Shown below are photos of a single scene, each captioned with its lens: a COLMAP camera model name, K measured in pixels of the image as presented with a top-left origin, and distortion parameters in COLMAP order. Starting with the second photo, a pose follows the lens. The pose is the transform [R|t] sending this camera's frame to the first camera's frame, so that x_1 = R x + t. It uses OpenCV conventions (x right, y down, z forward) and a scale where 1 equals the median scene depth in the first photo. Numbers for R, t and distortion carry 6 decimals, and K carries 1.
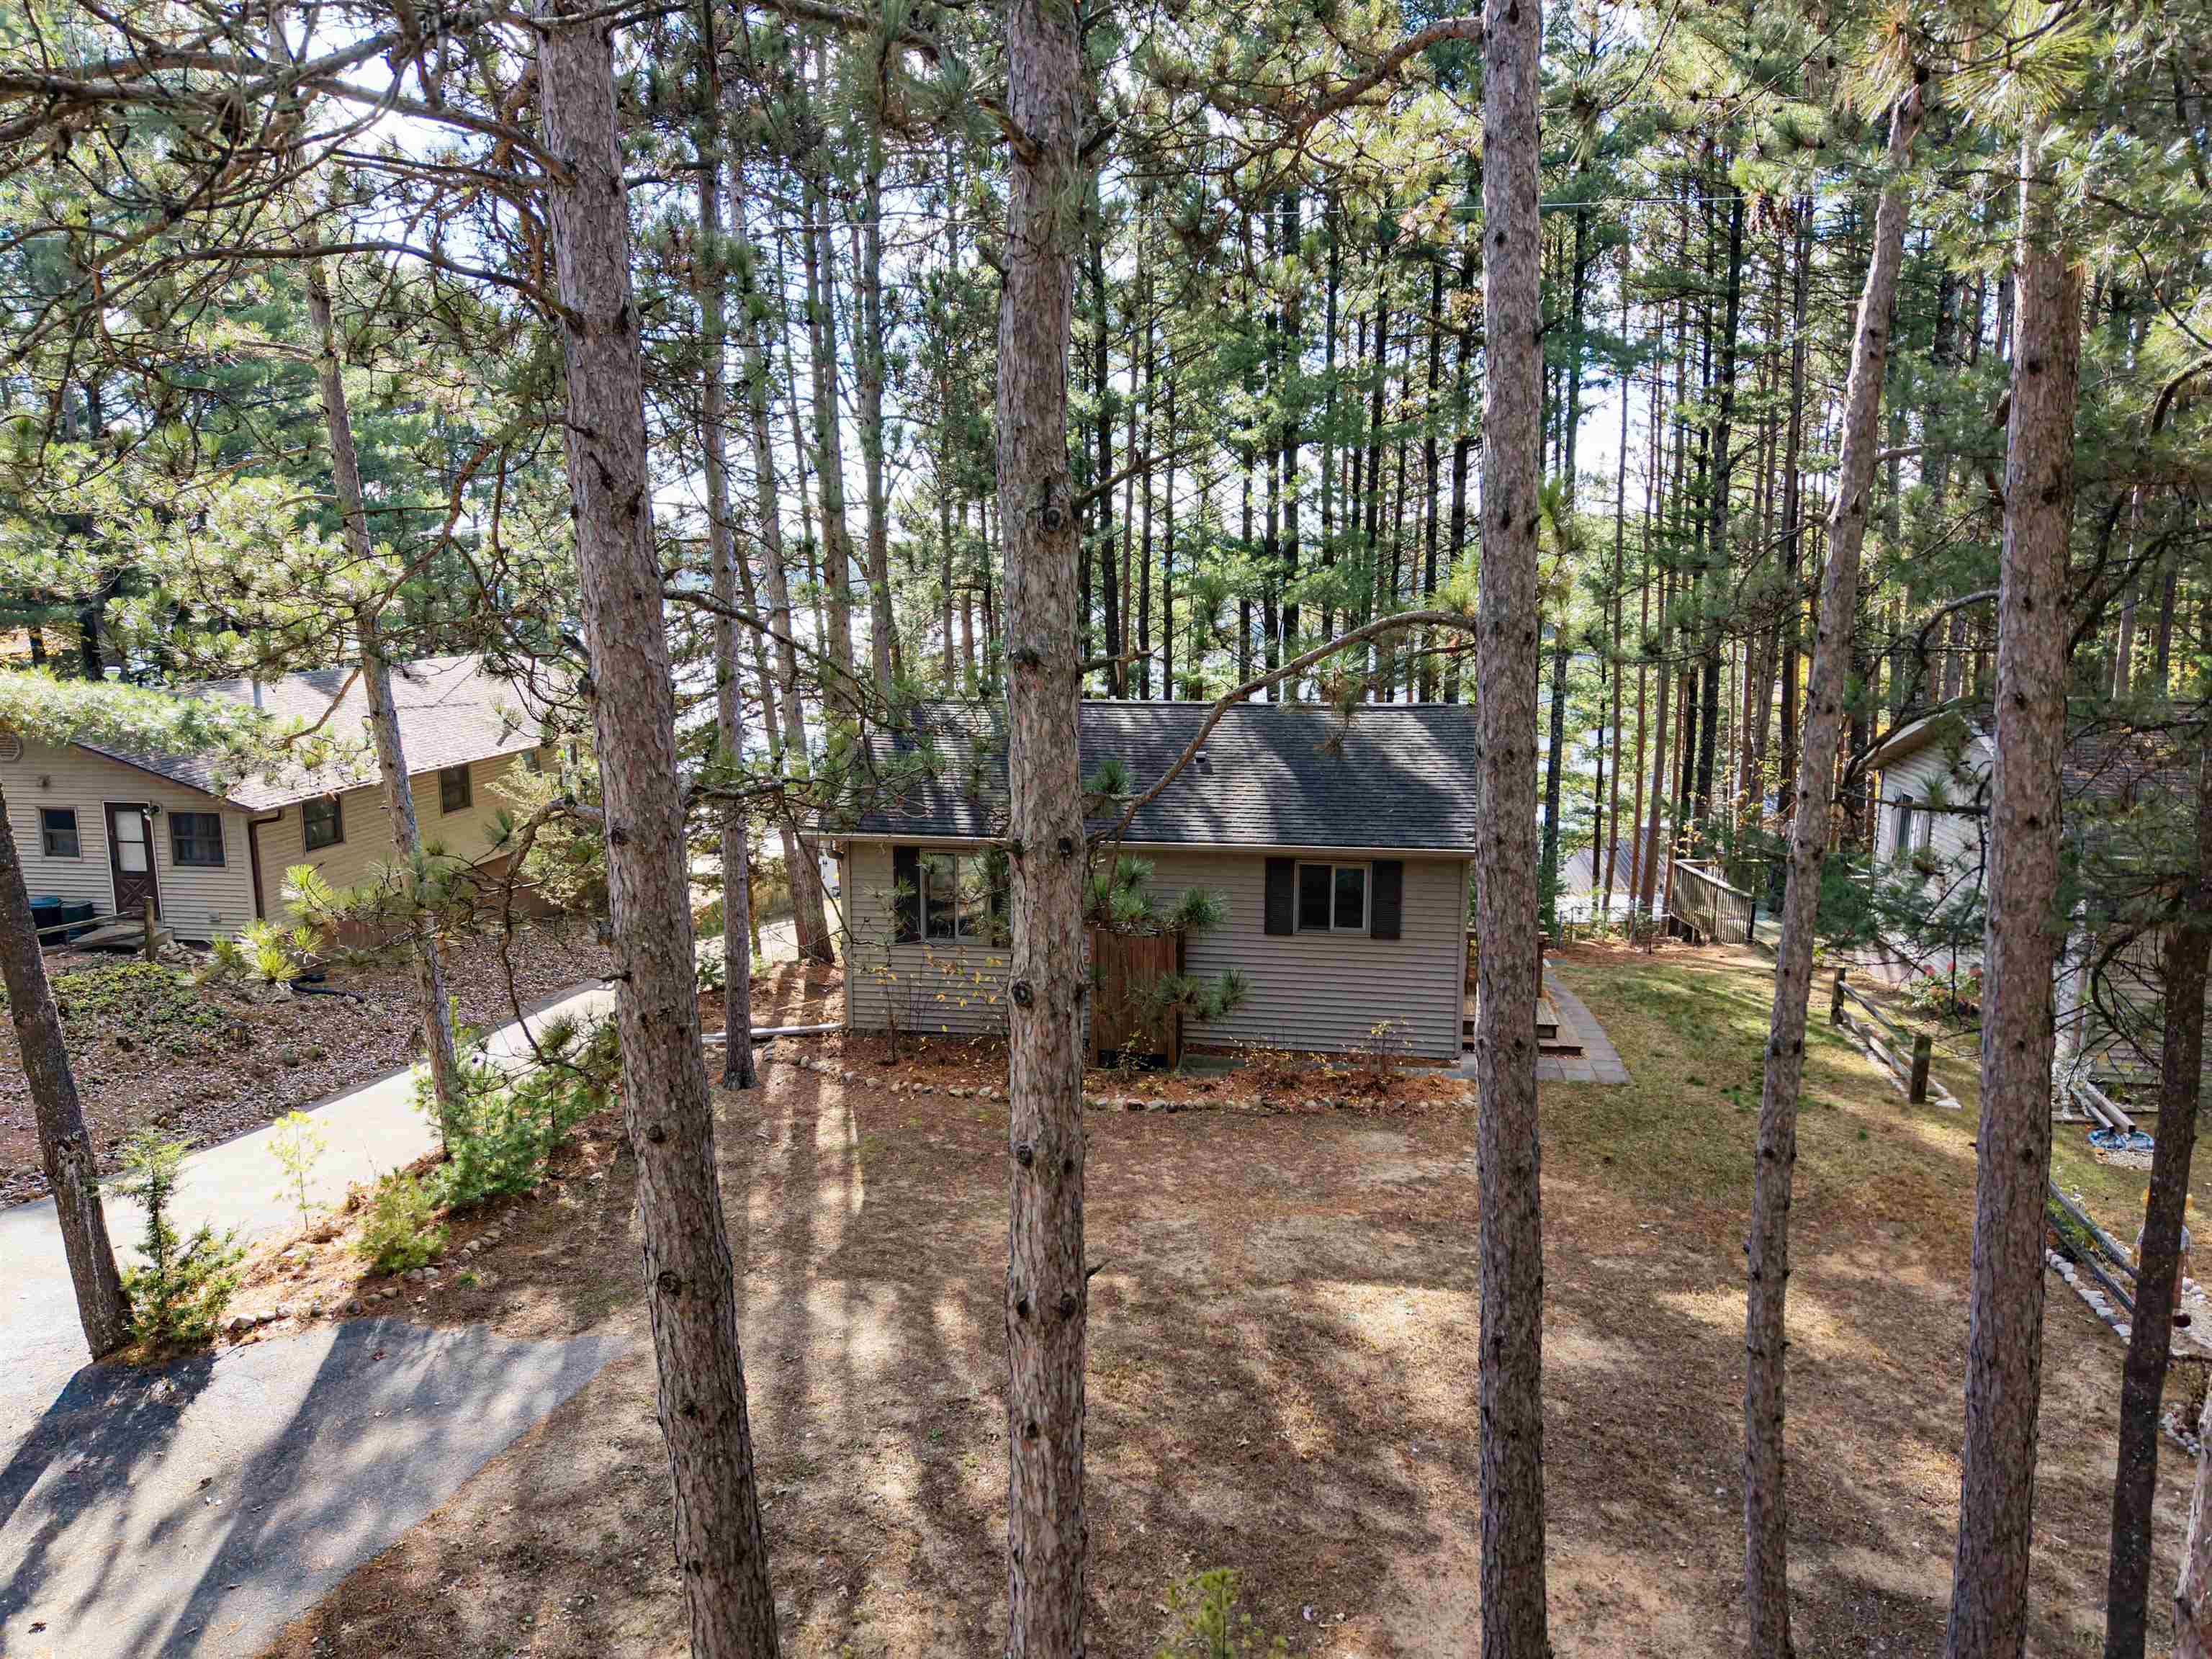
lens RADIAL K [[1688.4, 0, 1140.0], [0, 1688.4, 830.7], [0, 0, 1]] dist [-0.008491, -0.006816]
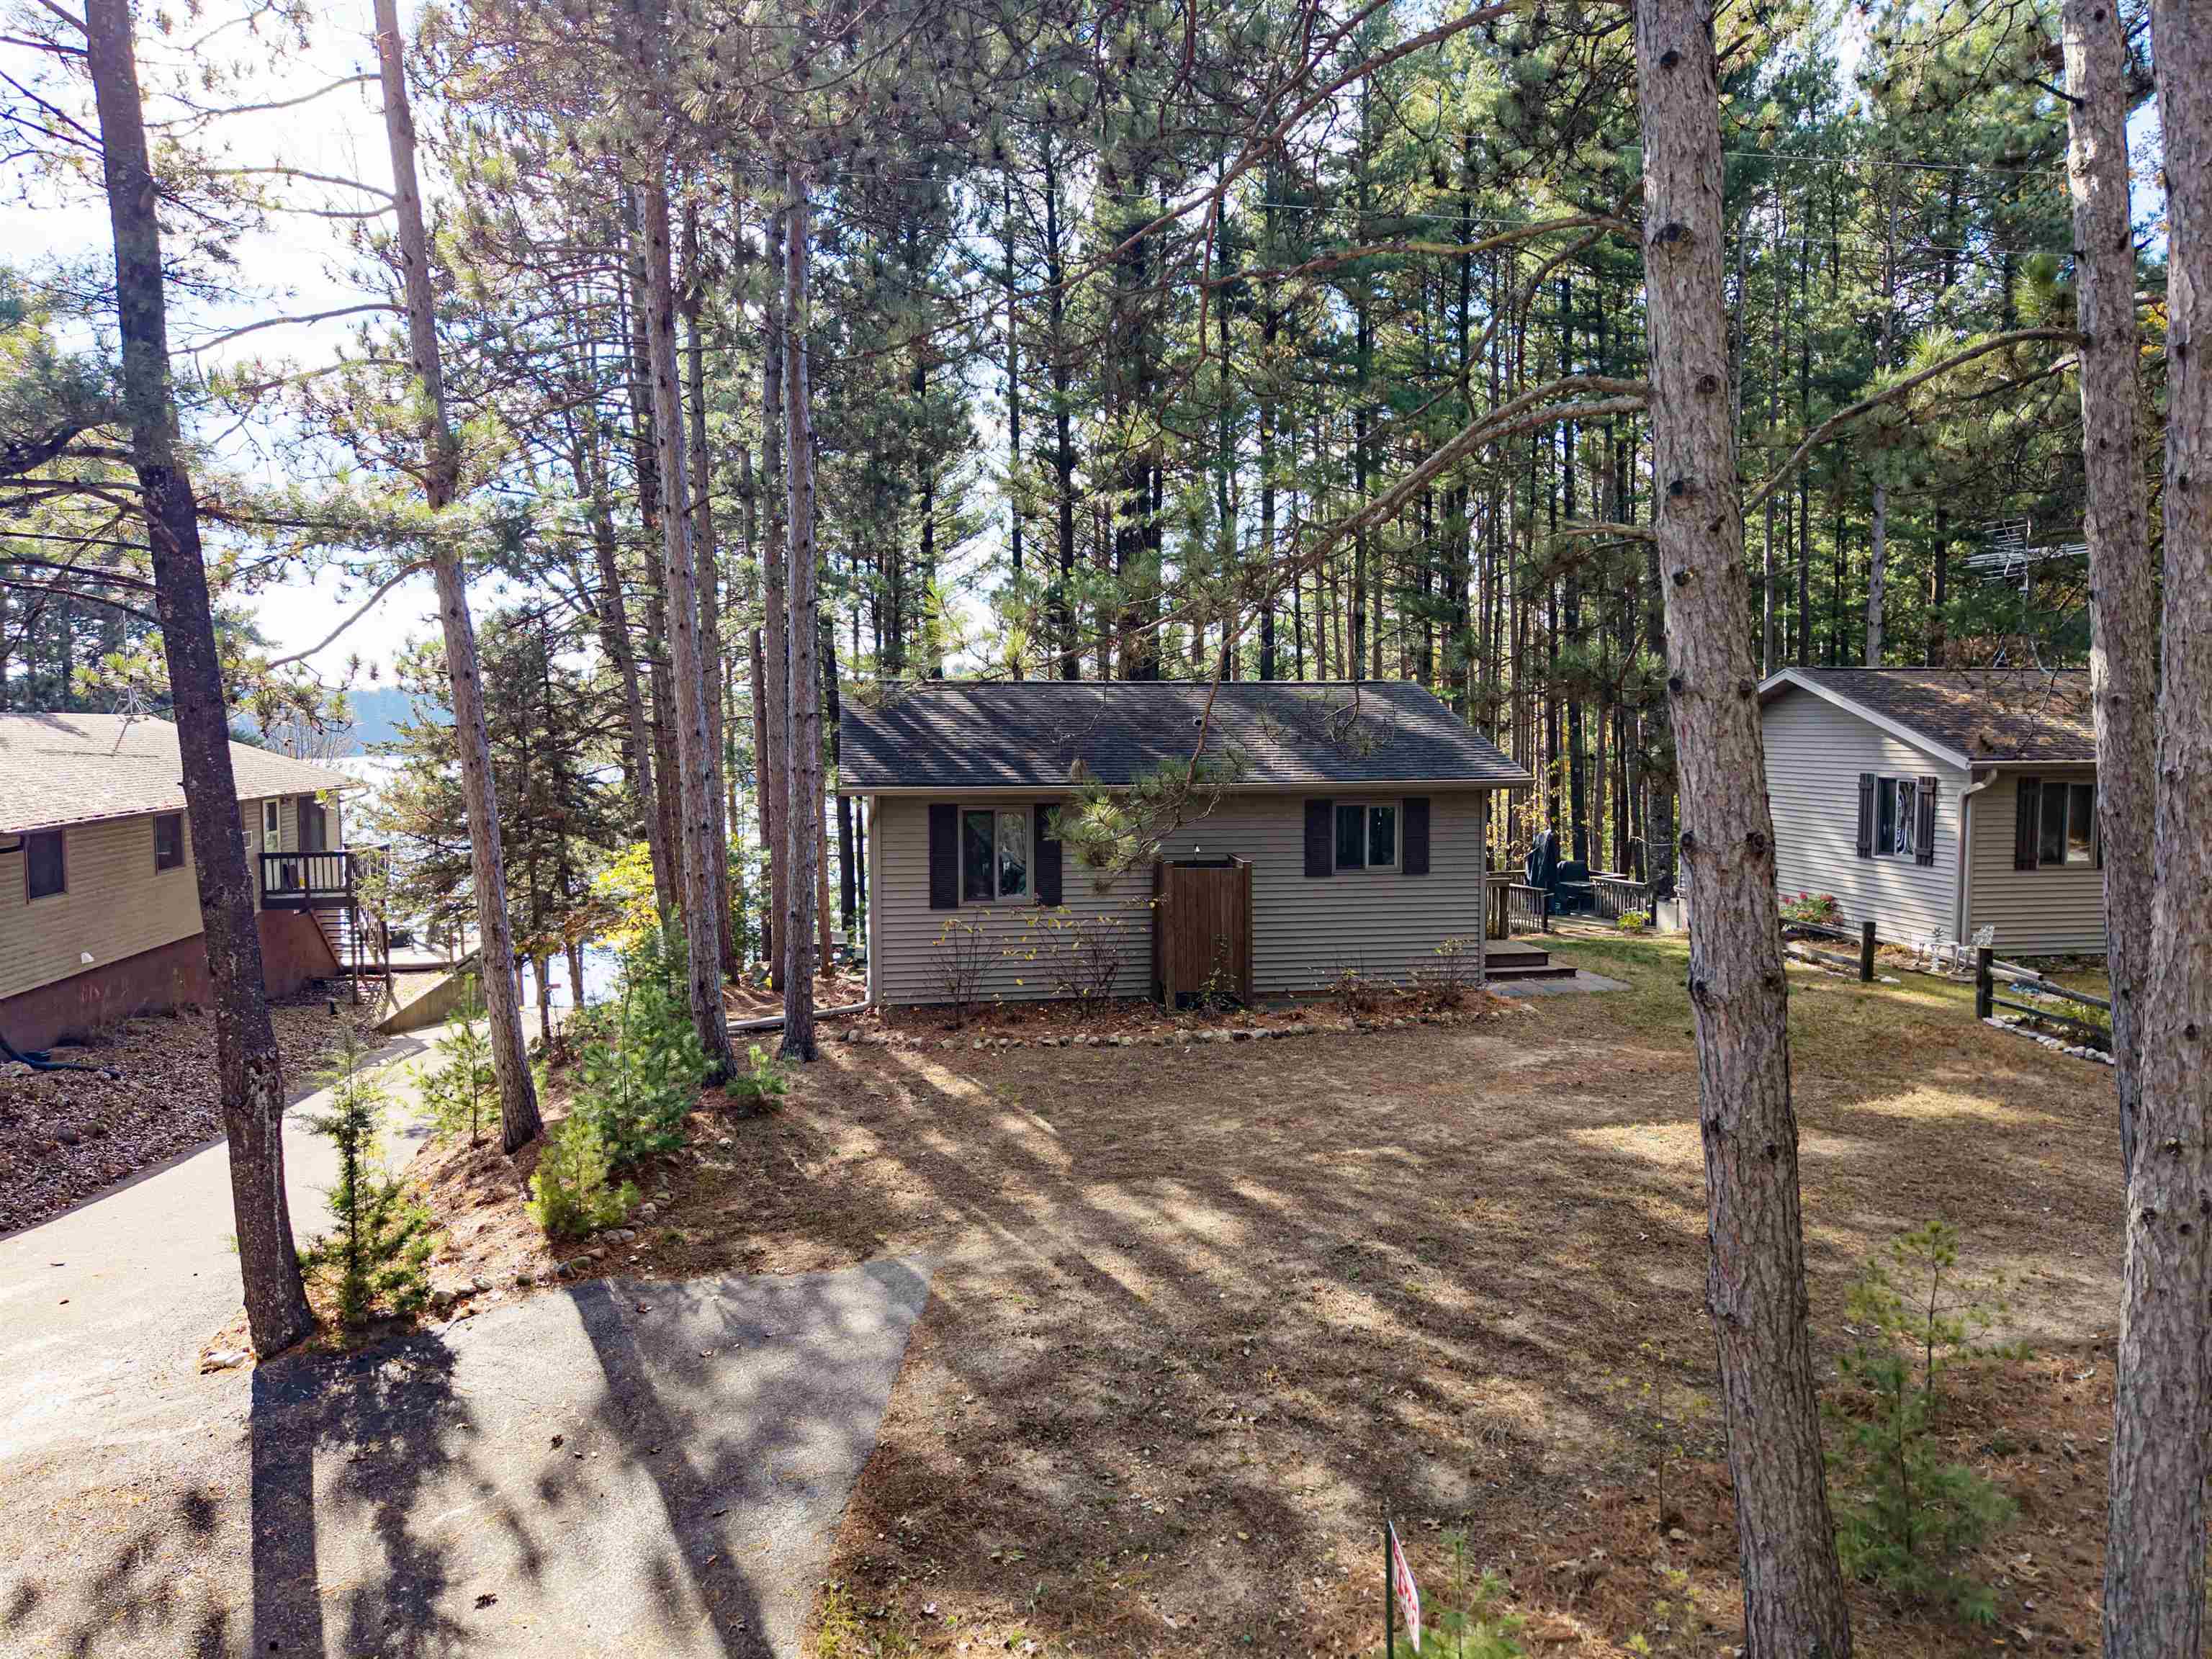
lens RADIAL K [[1688.4, 0, 1140.0], [0, 1688.4, 830.7], [0, 0, 1]] dist [-0.008491, -0.006816]
pose [[0.934574, -0.026140, 0.354808, -0.502023], [0.067545, 0.992195, -0.104816, 0.178377], [-0.349299, 0.121924, 0.929045, 0.112023]]
